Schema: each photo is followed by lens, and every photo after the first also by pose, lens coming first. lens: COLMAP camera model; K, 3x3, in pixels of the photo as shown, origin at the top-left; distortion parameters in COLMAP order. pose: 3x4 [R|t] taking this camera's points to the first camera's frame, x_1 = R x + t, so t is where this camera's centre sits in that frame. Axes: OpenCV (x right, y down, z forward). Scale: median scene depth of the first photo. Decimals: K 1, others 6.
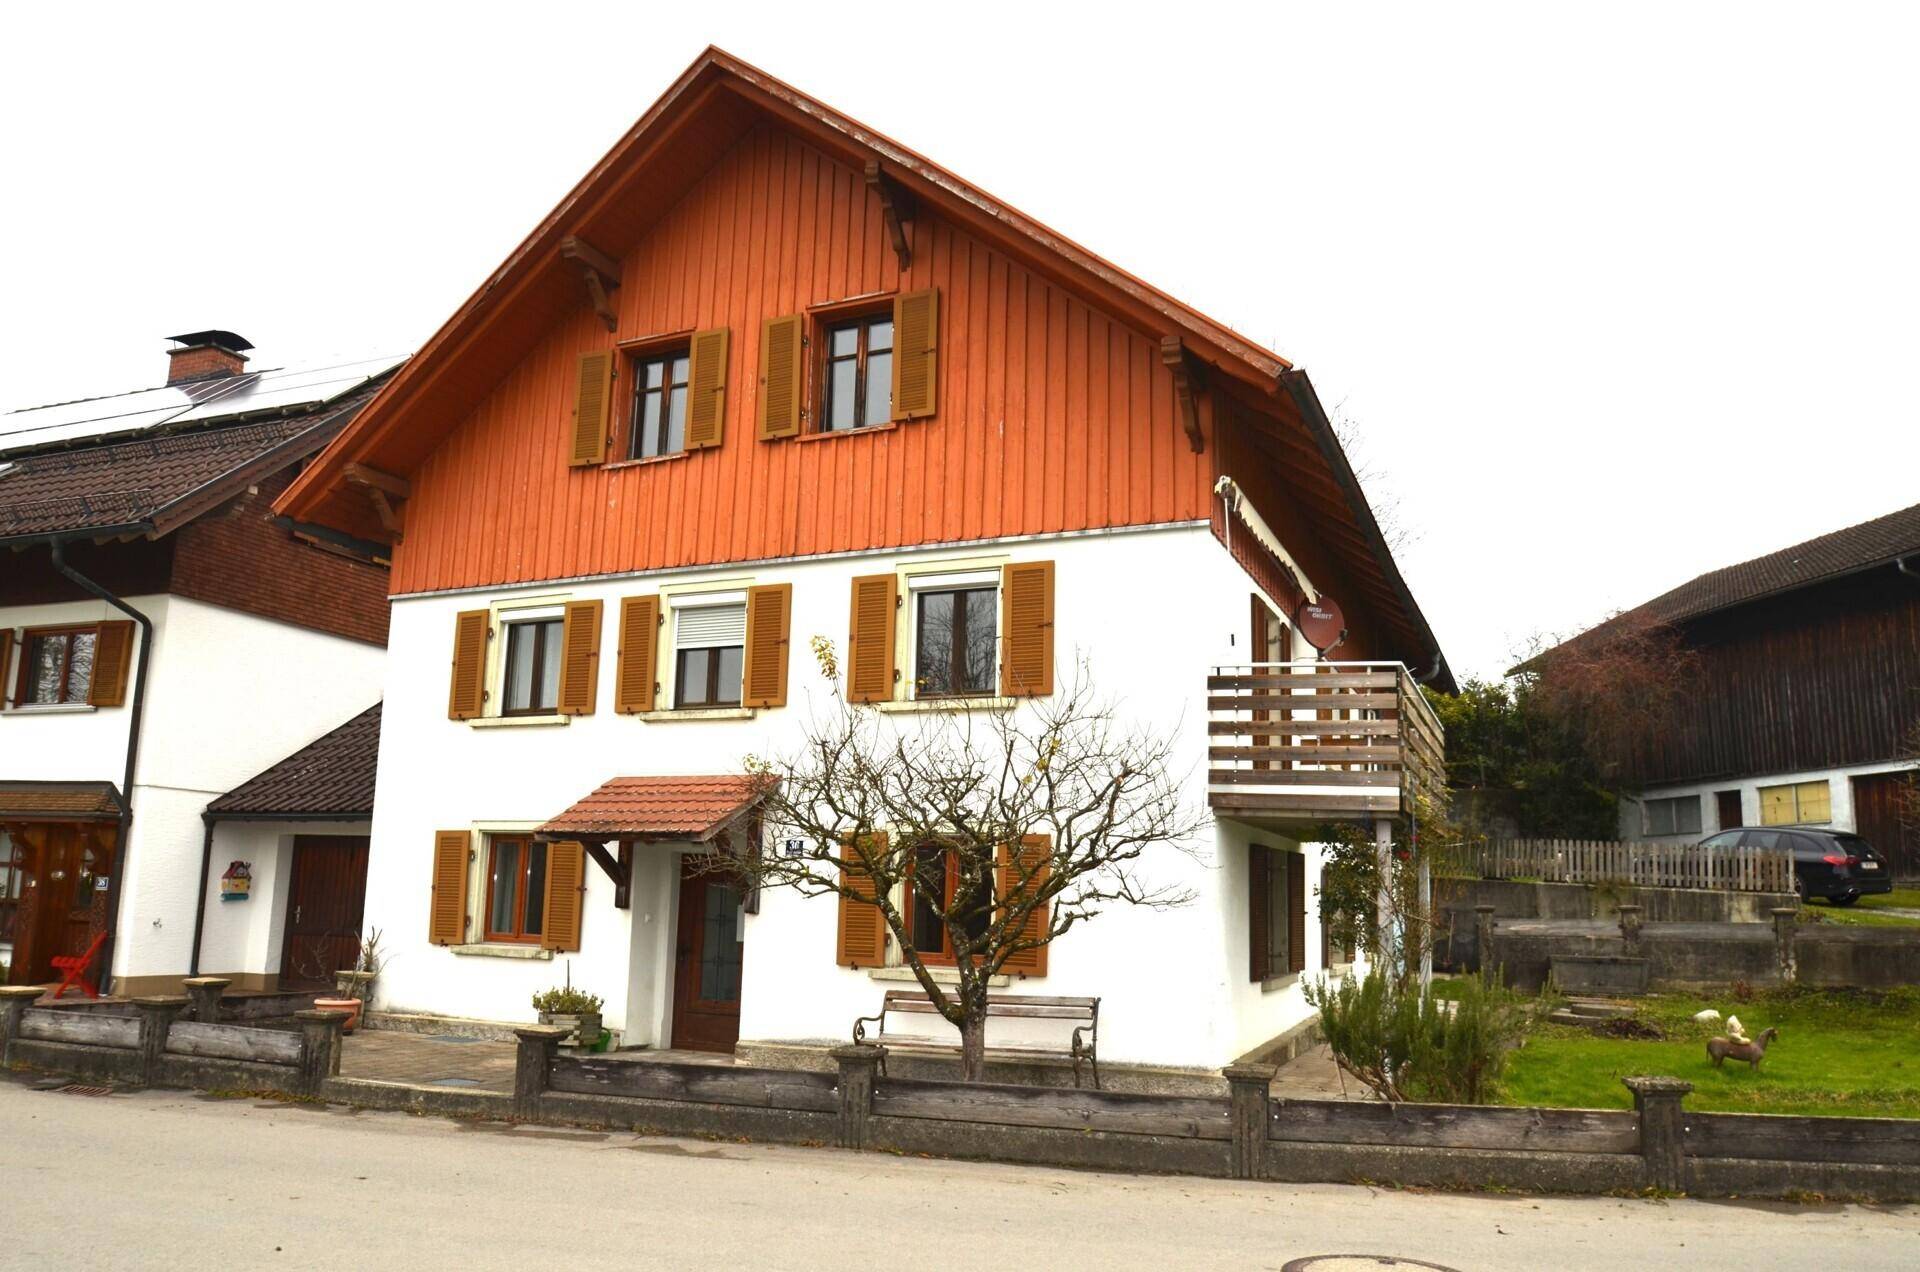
lens RADIAL K [[1343.4, 0, 960.3], [0, 1343.4, 666.2], [0, 0, 1]] dist [-0.021116, -0.000067]
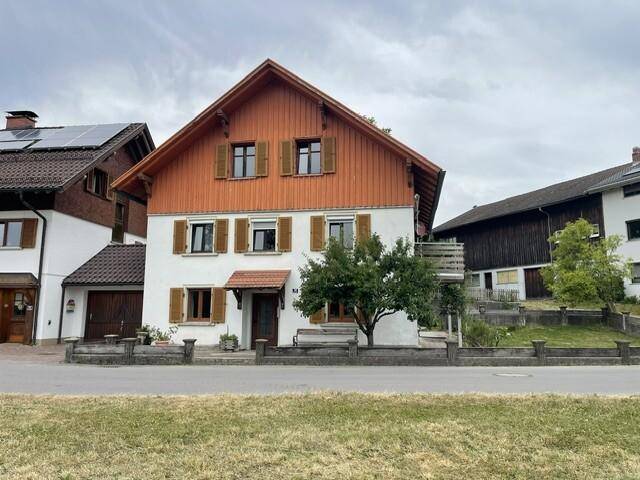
lens RADIAL K [[481.2, 0, 320.0], [0, 481.2, 240.0], [0, 0, 1]] dist [0.054196, -0.053542]
pose [[0.969069, 0.012246, 0.246485, -0.336846], [-0.019182, 0.999484, 0.025761, -0.031972], [-0.246043, -0.029692, 0.968804, -0.233349]]
